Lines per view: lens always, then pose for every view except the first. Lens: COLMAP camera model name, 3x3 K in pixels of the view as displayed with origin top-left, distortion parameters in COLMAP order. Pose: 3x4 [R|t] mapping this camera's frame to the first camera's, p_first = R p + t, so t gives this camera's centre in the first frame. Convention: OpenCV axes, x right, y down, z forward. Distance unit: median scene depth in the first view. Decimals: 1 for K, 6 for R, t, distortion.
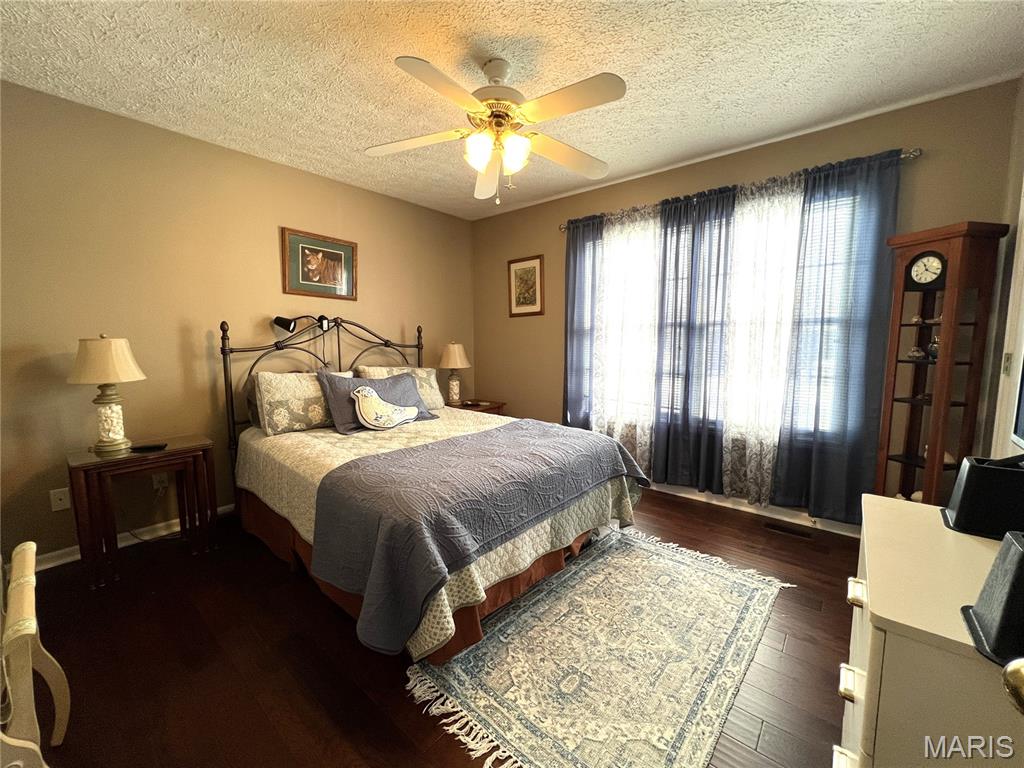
lens RADIAL K [[410.5, 0, 515.1], [0, 410.5, 386.1], [0, 0, 1]] dist [-0.000312, 0.000553]
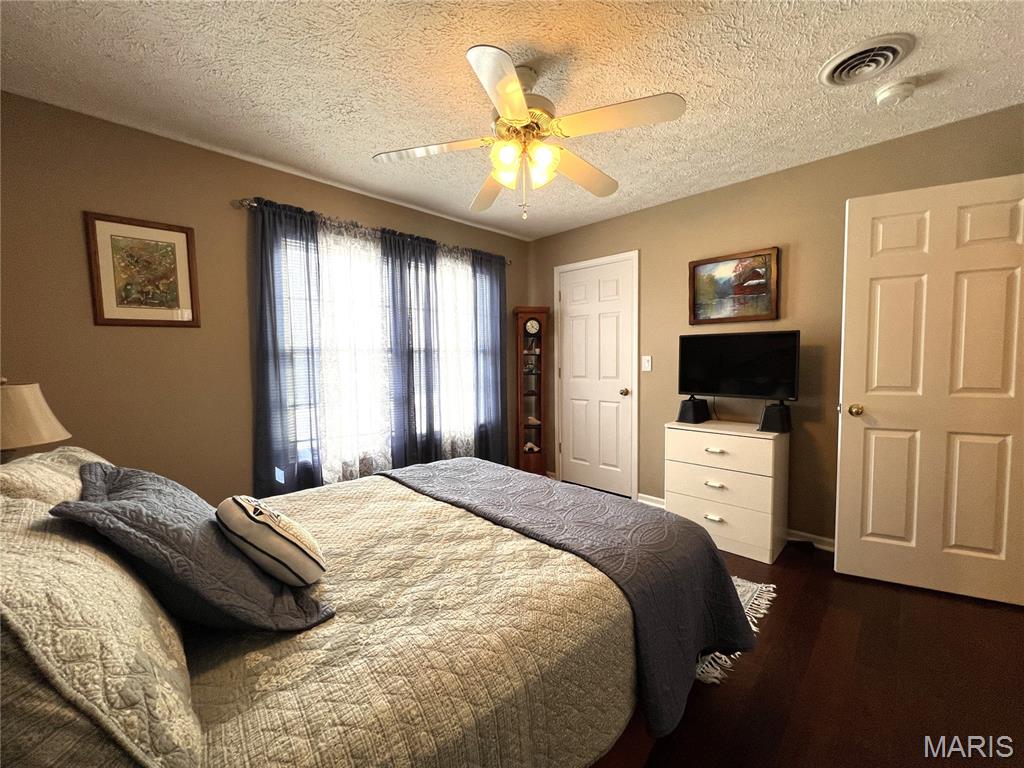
lens RADIAL K [[410.5, 0, 512.8], [0, 410.5, 382.2], [0, 0, 1]] dist [-0.000312, 0.000553]
pose [[0.095259, -0.056783, 0.993832, -0.567956], [0.118168, 0.991958, 0.045349, -0.074941], [-0.988414, 0.113119, 0.101203, 0.558250]]
